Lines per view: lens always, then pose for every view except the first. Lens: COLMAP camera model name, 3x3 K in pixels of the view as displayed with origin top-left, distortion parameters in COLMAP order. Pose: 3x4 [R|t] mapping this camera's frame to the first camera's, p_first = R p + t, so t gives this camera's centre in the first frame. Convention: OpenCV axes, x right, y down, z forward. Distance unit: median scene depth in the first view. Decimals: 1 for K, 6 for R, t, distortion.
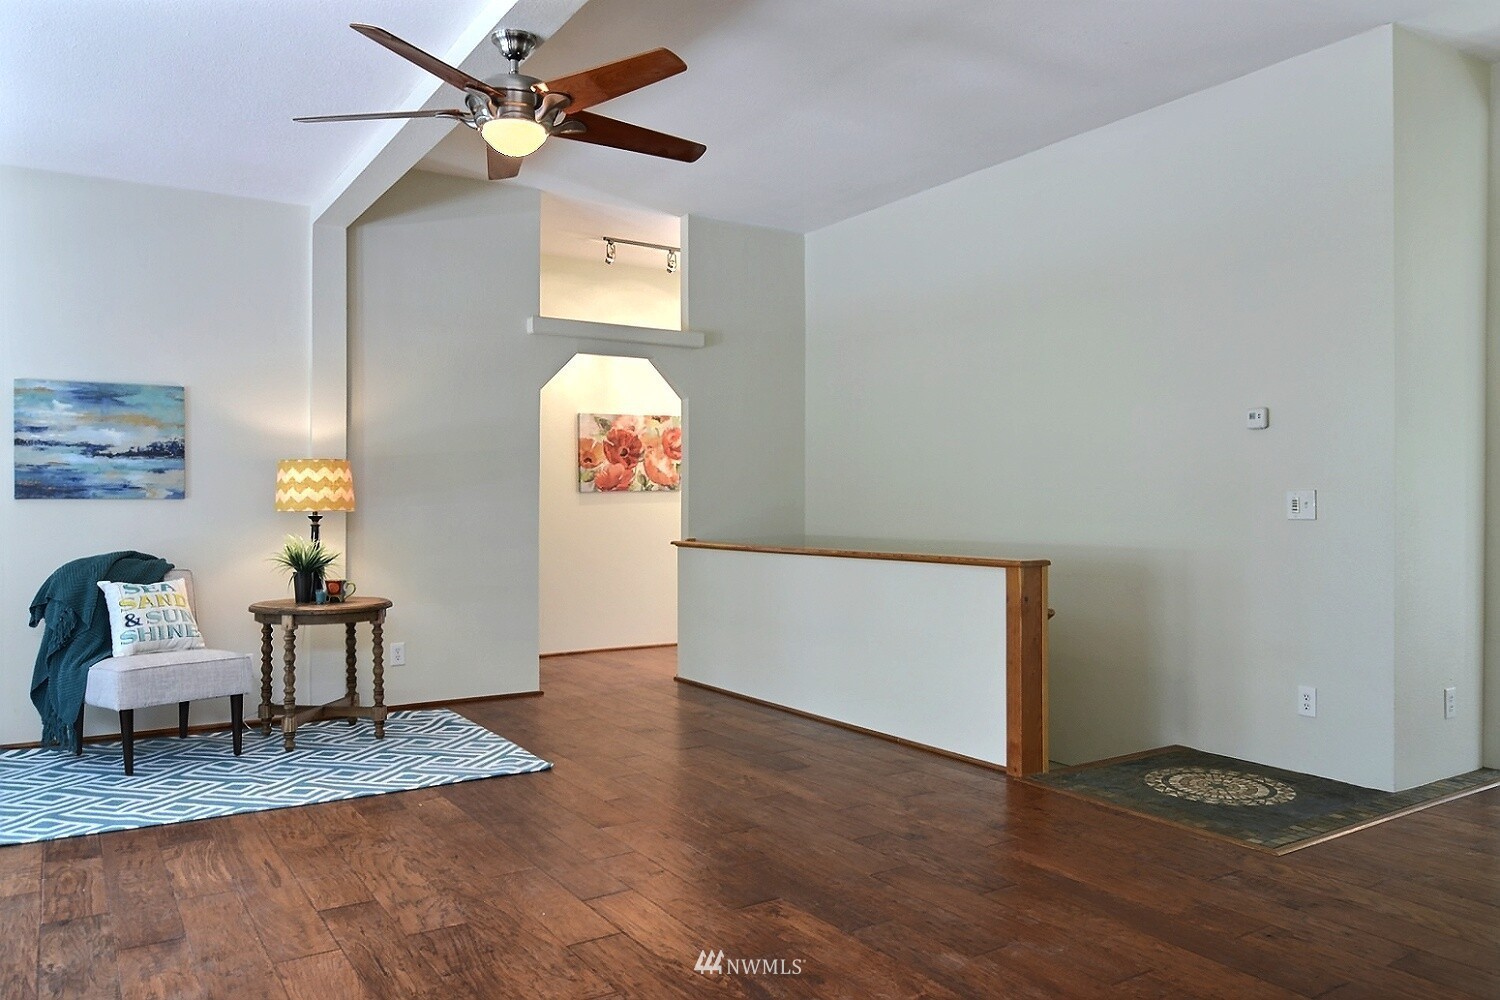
lens RADIAL K [[1075.9, 0, 754.1], [0, 1075.9, 500.9], [0, 0, 1]] dist [-0.009232, 0.010583]
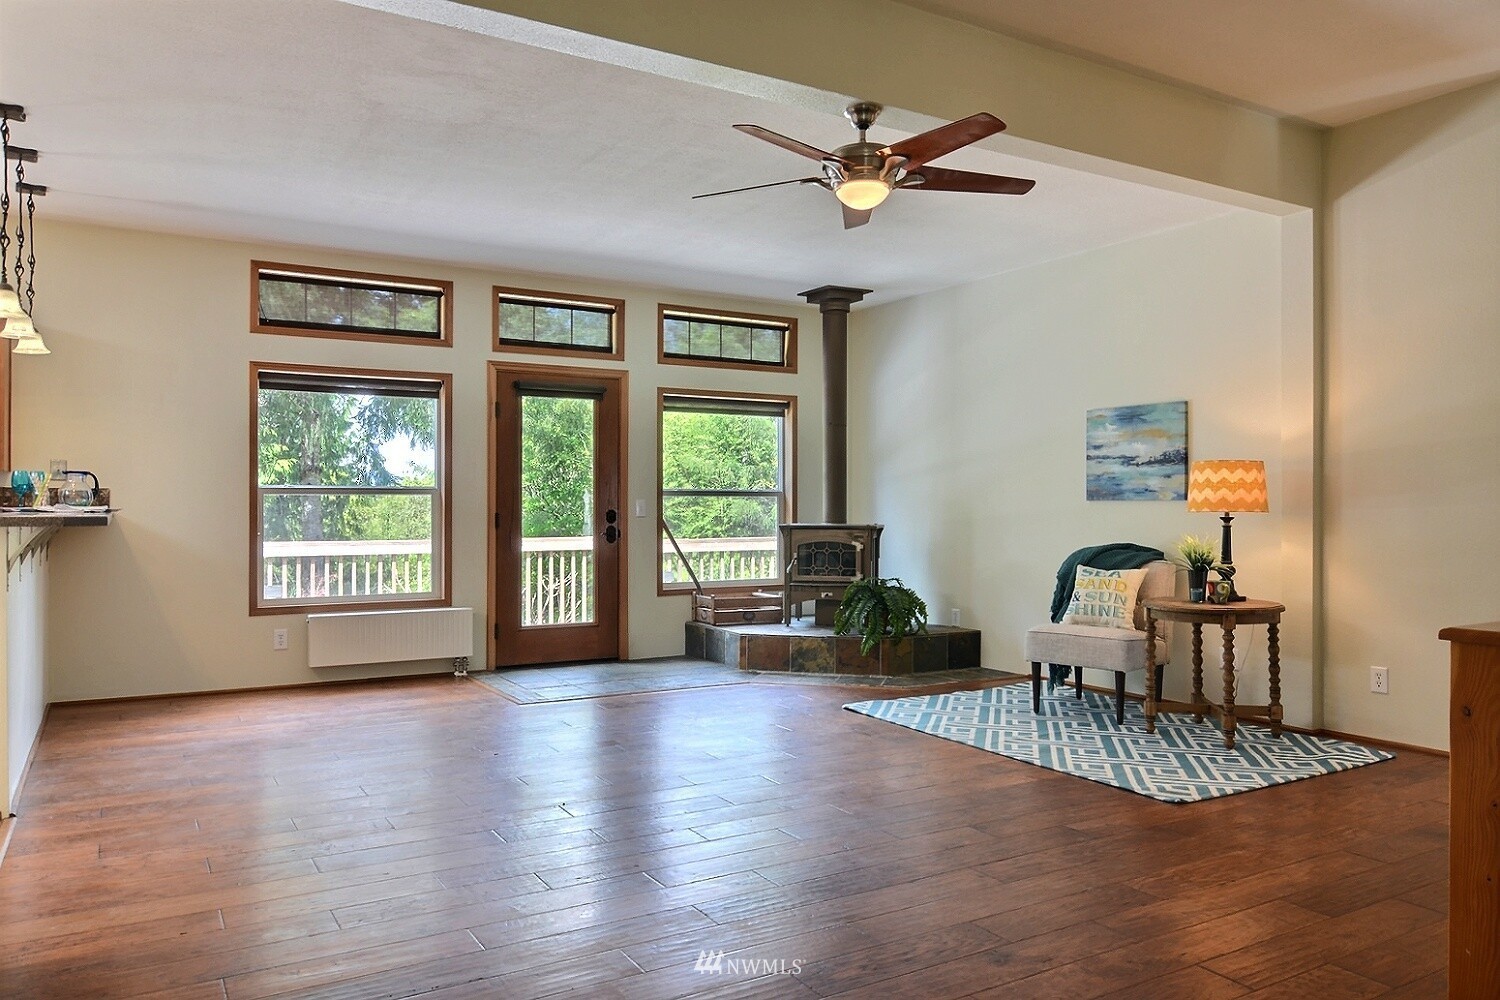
lens RADIAL K [[1075.9, 0, 752.1], [0, 1075.9, 497.7], [0, 0, 1]] dist [-0.009232, 0.010583]
pose [[-0.045631, -0.006007, -0.998940, 0.634377], [-0.002269, 0.999980, -0.005910, 0.003305], [0.998956, 0.001997, -0.045643, 0.618453]]
